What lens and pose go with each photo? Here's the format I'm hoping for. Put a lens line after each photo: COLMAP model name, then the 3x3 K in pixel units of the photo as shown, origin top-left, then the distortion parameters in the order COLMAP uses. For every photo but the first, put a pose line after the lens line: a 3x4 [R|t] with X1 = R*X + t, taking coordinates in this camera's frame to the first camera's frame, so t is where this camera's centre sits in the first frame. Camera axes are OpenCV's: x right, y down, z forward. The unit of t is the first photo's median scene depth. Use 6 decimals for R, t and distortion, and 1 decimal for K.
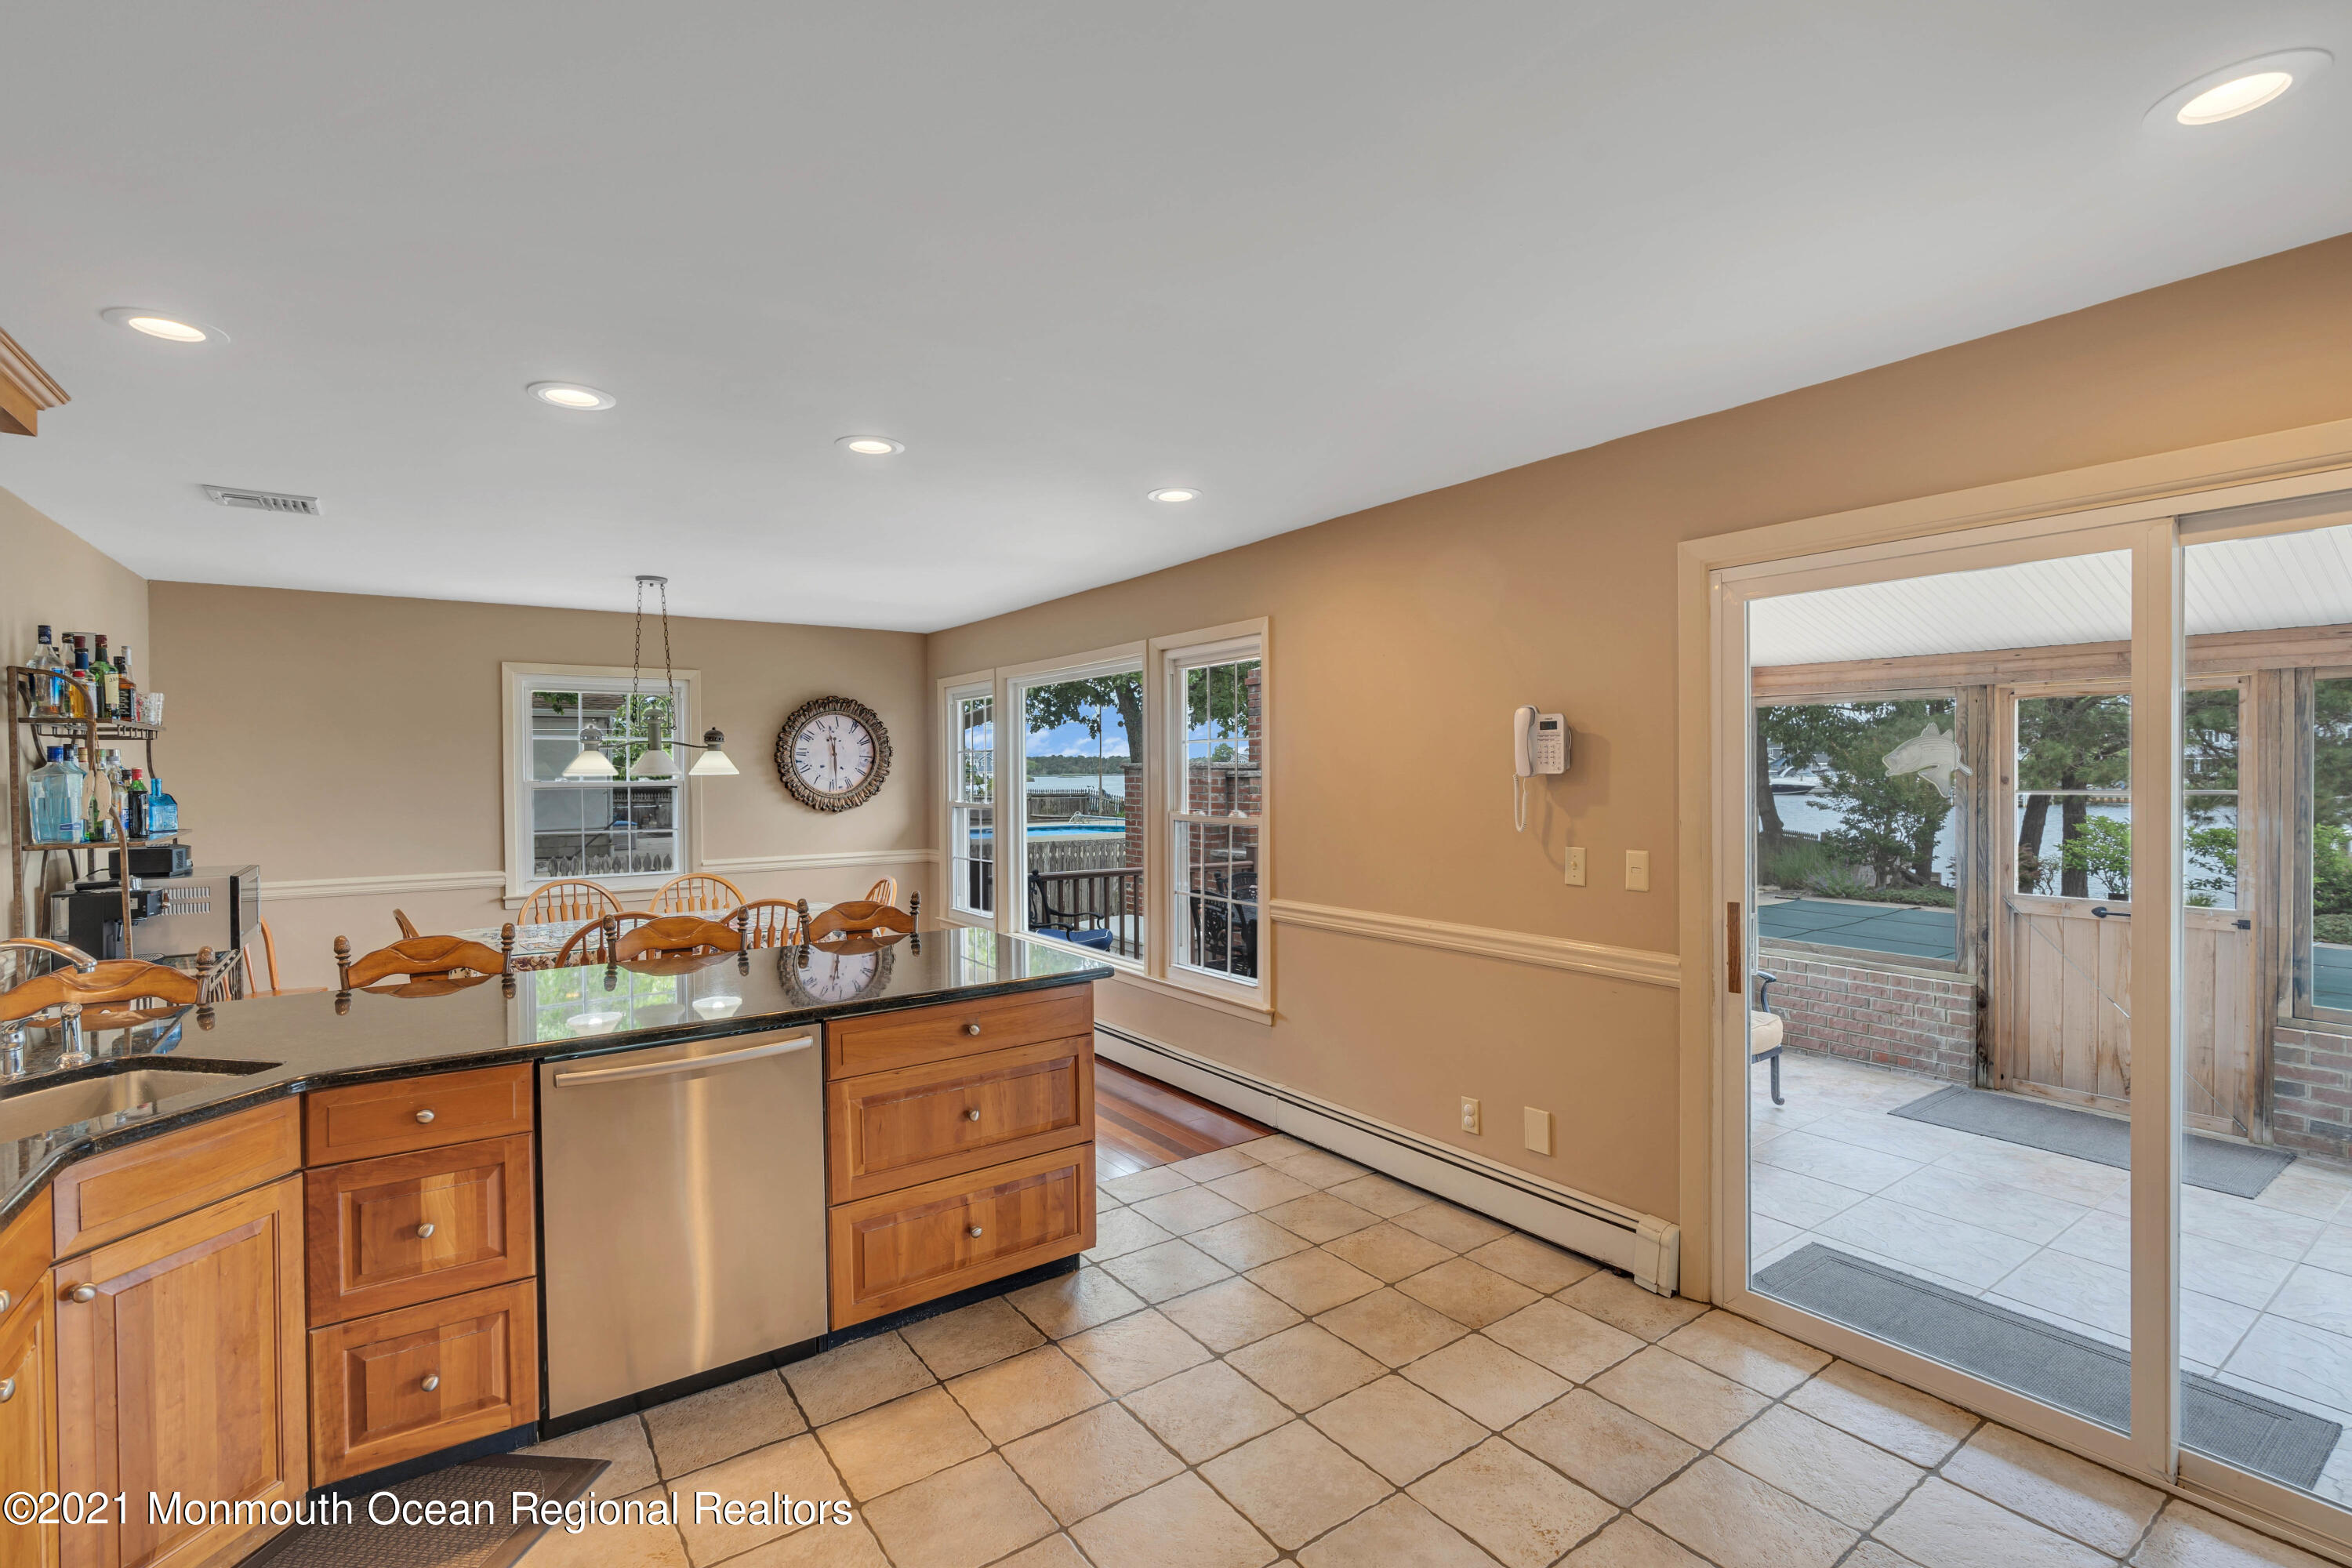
lens RADIAL K [[1060.0, 0, 1172.1], [0, 1060.0, 782.2], [0, 0, 1]] dist [-0.005898, 0.000761]
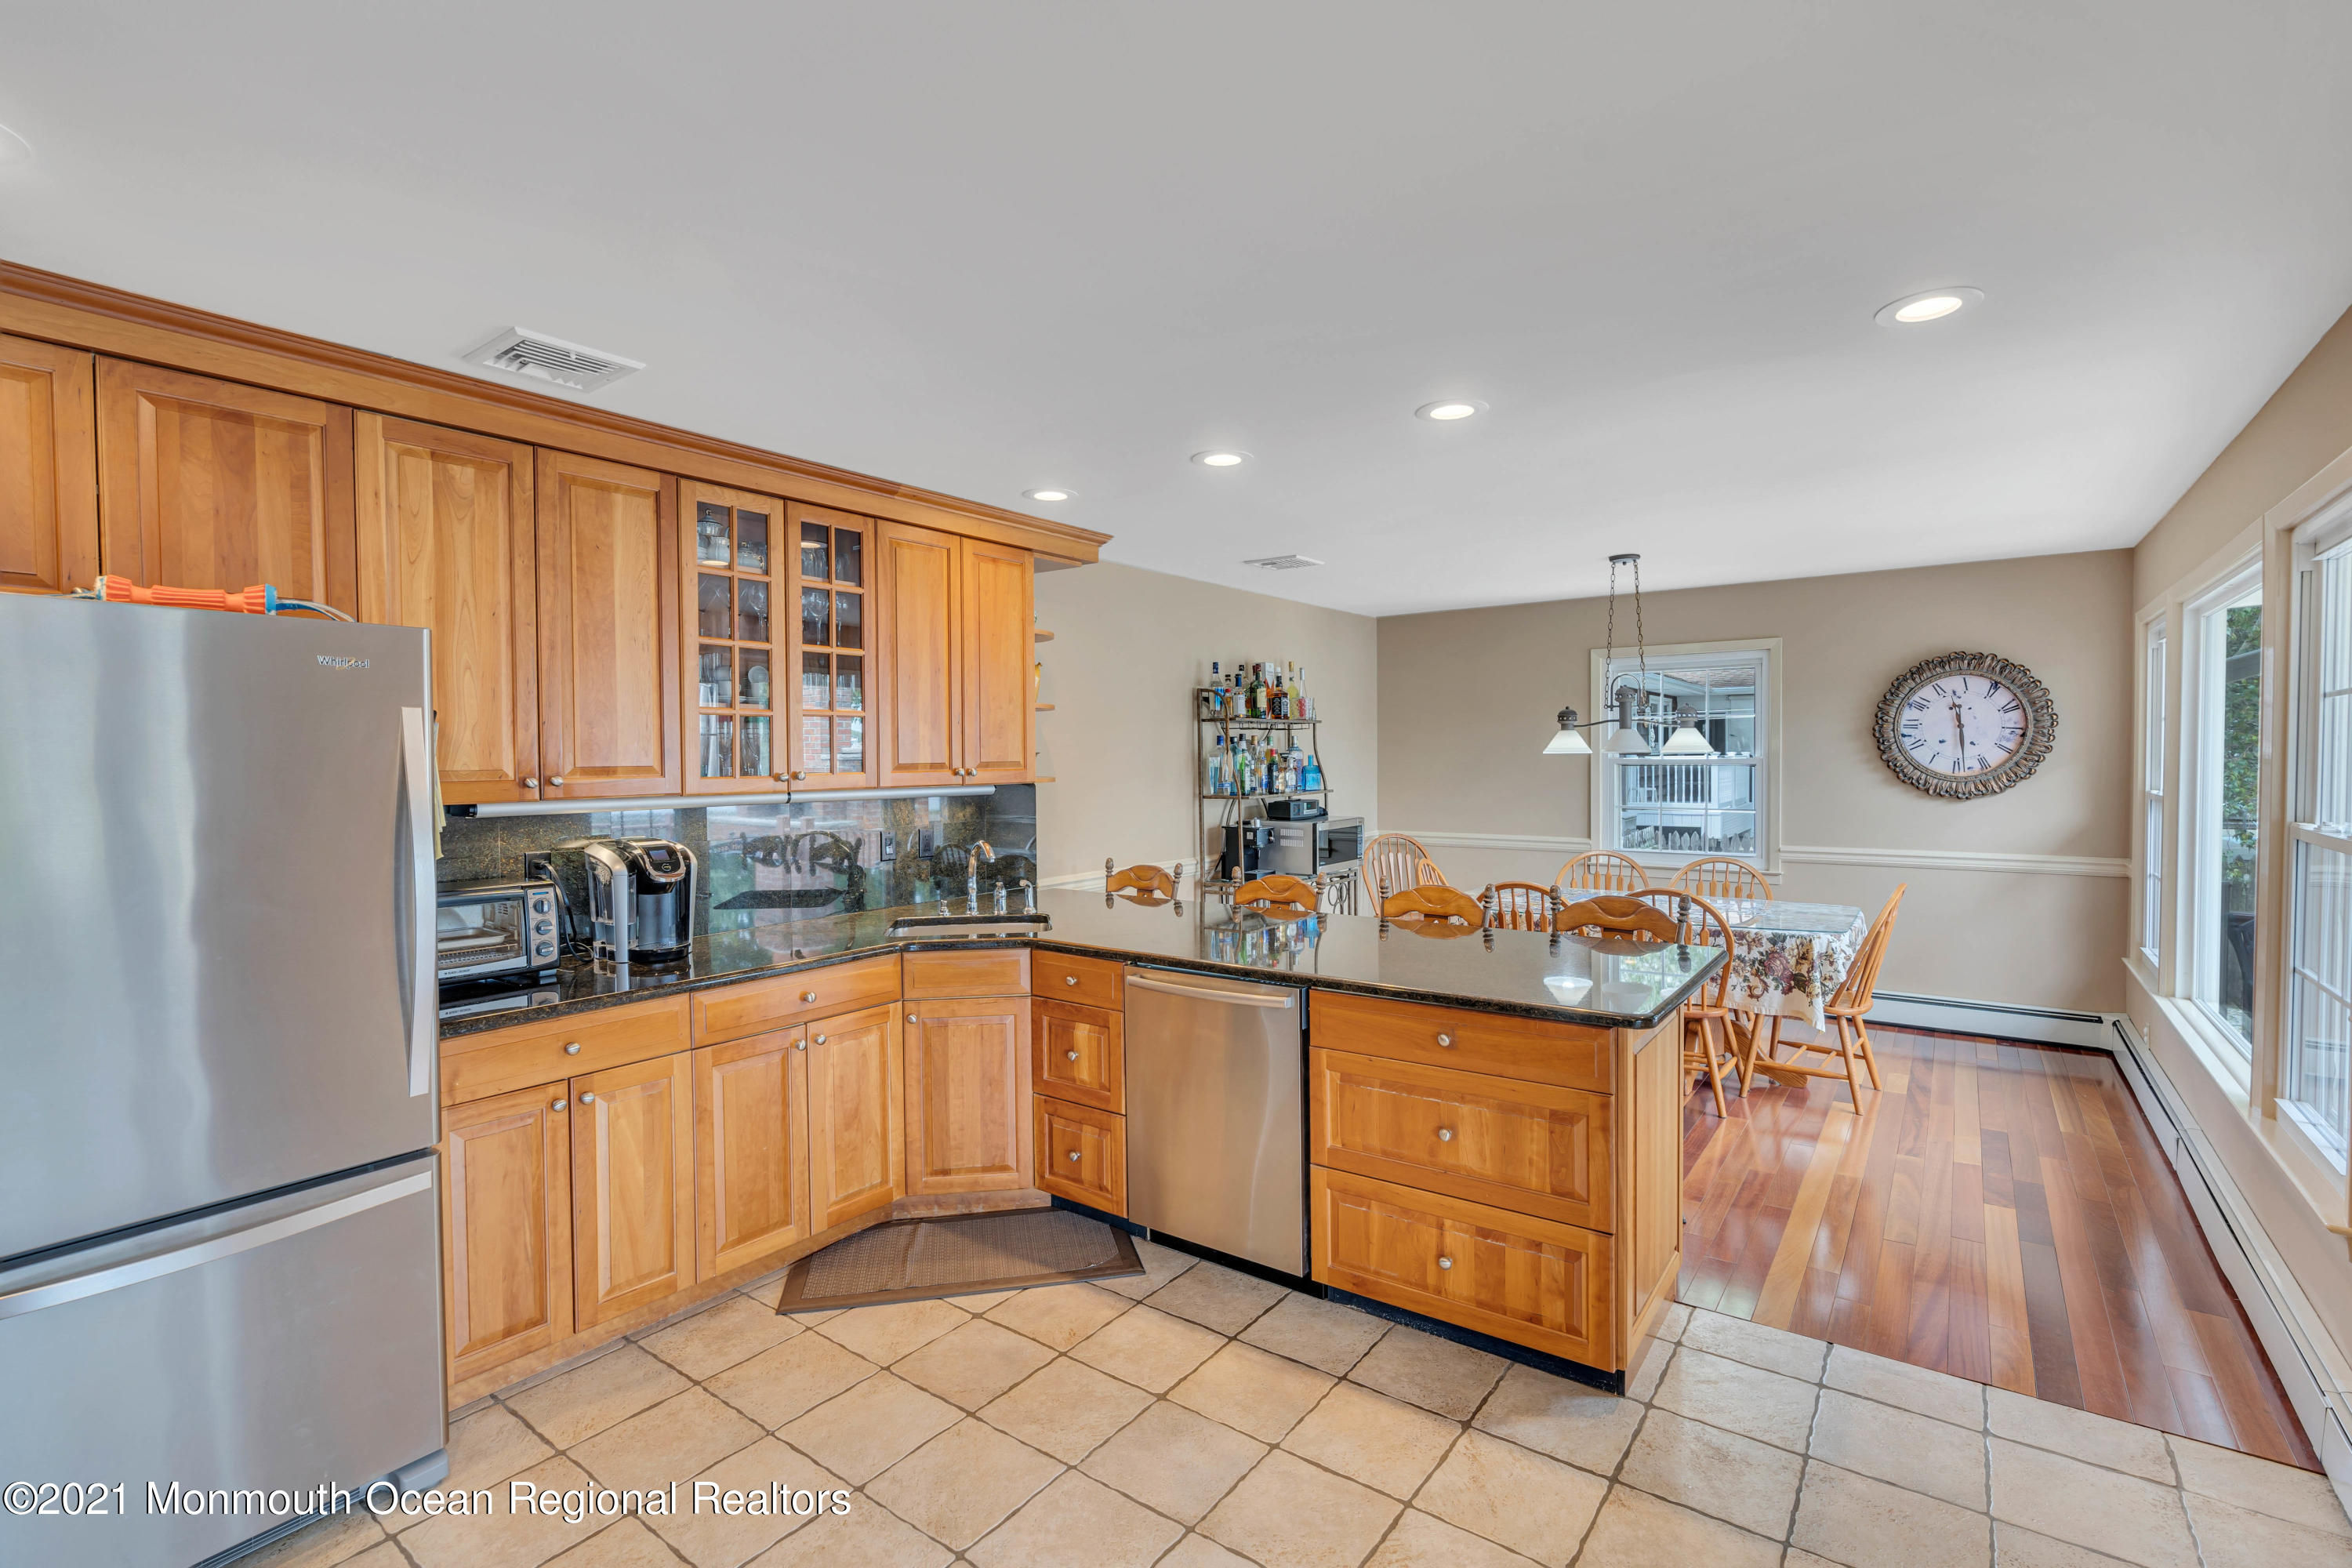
lens RADIAL K [[1060.0, 0, 1174.3], [0, 1060.0, 782.0], [0, 0, 1]] dist [-0.005898, 0.000761]
pose [[0.319206, 0.027499, -0.947286, 0.453002], [-0.004919, 0.999614, 0.027360, -0.006636], [0.947673, -0.004074, 0.319218, 0.382215]]
